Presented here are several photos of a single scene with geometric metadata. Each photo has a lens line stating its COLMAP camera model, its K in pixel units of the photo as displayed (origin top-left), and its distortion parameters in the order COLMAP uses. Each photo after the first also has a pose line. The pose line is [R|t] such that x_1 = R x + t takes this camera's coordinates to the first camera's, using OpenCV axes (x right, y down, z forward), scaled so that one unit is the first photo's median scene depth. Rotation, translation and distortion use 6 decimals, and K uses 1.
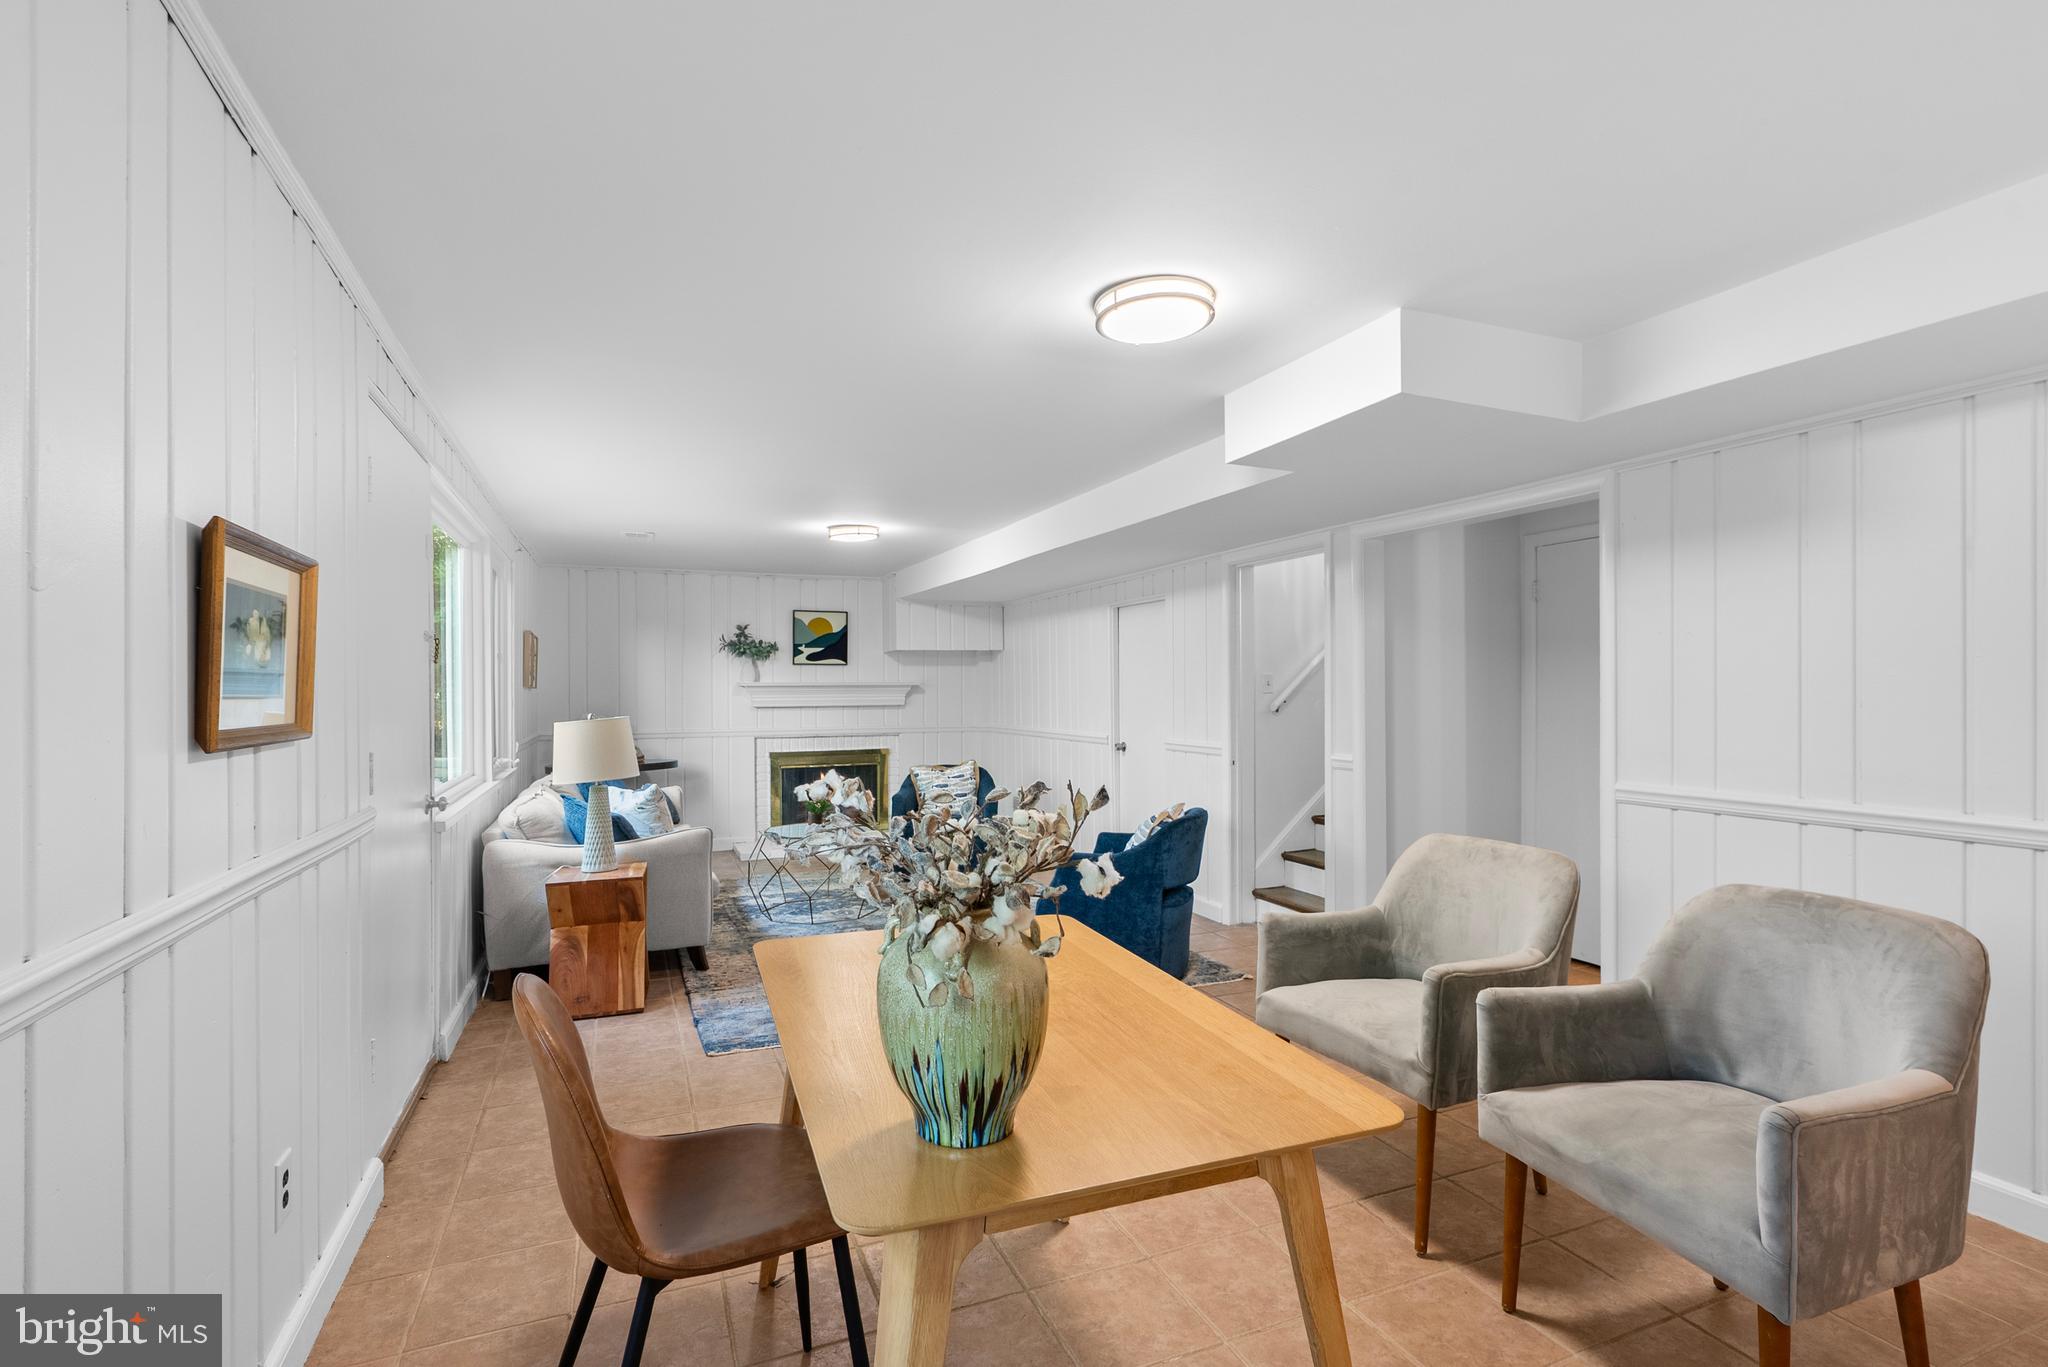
lens RADIAL K [[949.6, 0, 1022.2], [0, 949.6, 684.2], [0, 0, 1]] dist [-0.001772, 0.000864]
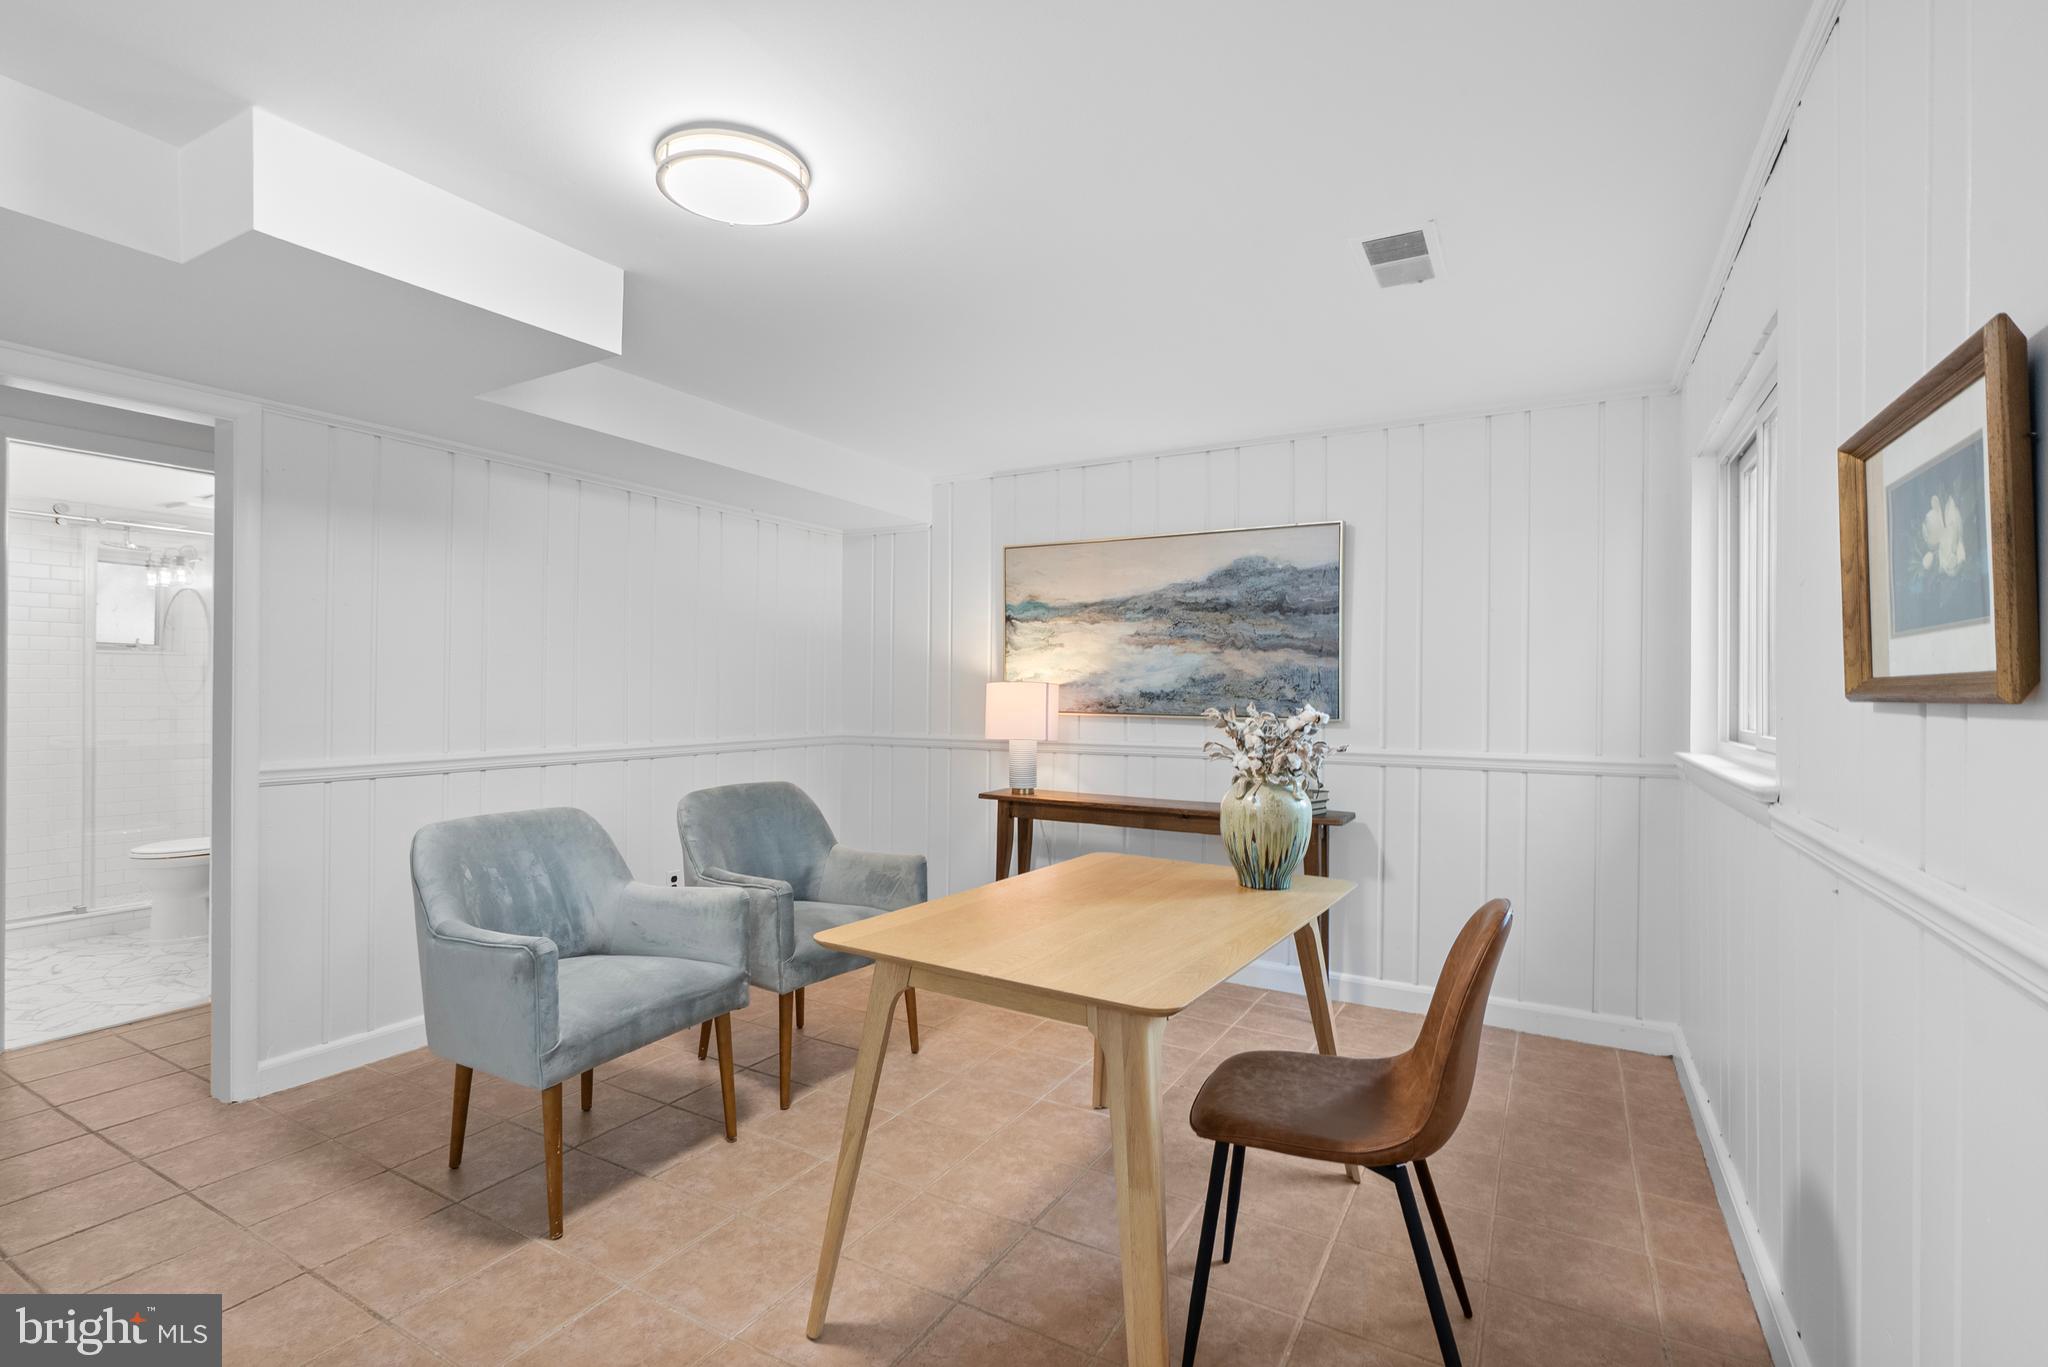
lens RADIAL K [[926.0, 0, 1022.1], [0, 926.0, 691.2], [0, 0, 1]] dist [-0.000113, 0.000919]
pose [[-0.603006, -0.003741, 0.797728, -0.740331], [-0.008796, 0.999959, -0.001959, 0.049821], [-0.797688, -0.008198, -0.603015, 1.483184]]
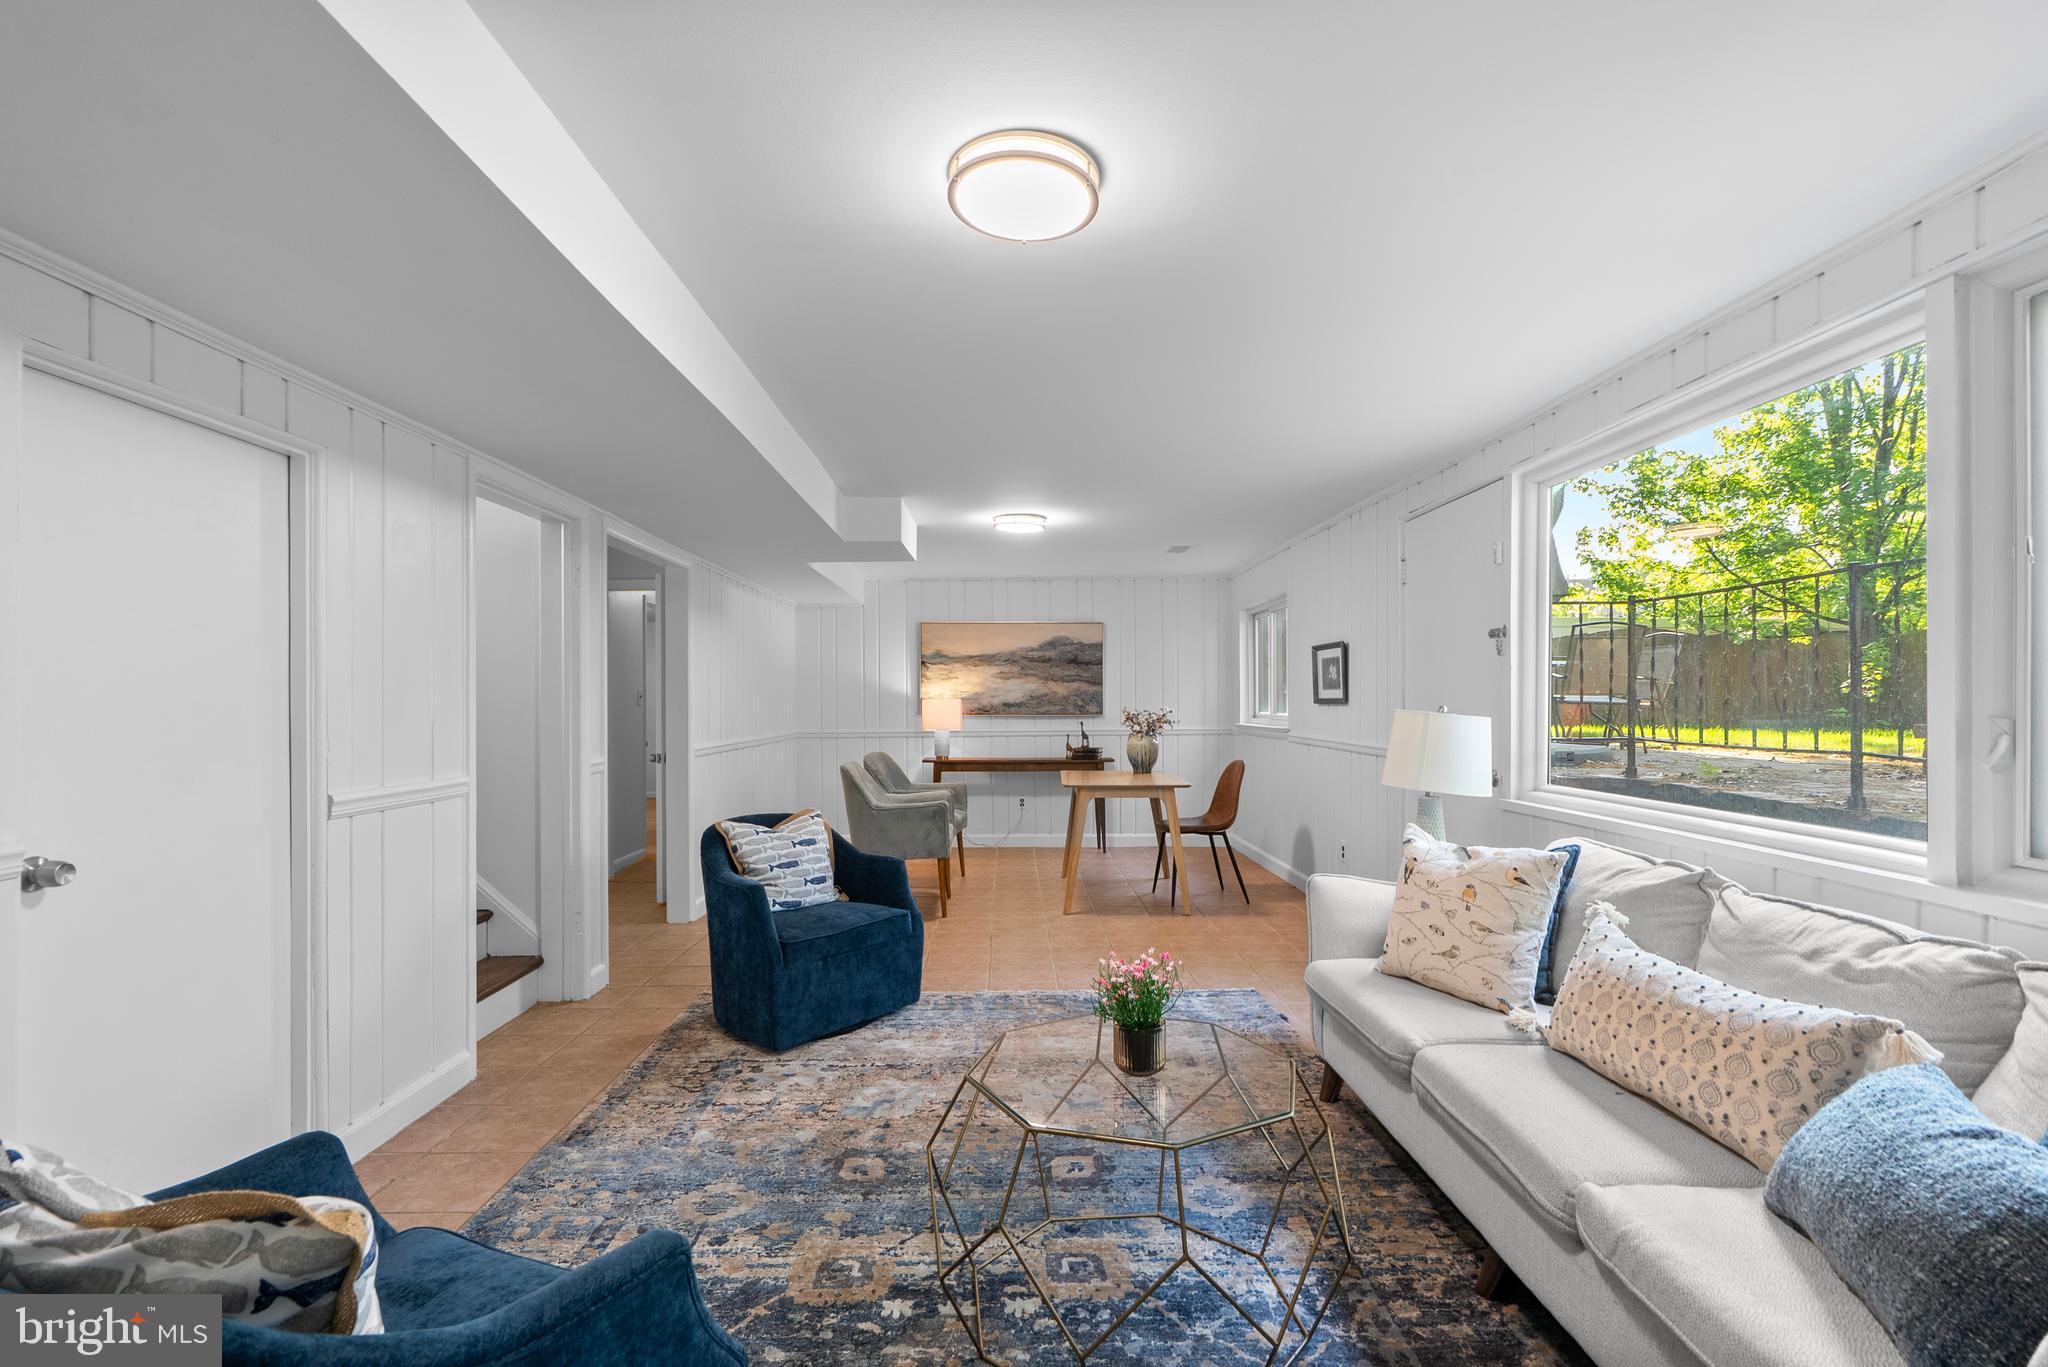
lens RADIAL K [[926.0, 0, 1022.1], [0, 926.0, 691.2], [0, 0, 1]] dist [-0.000113, 0.000919]
pose [[-0.925317, 0.007890, 0.379112, -0.821955], [0.002926, 0.999902, -0.013668, 0.048765], [-0.379183, -0.011538, -0.925250, 3.561695]]
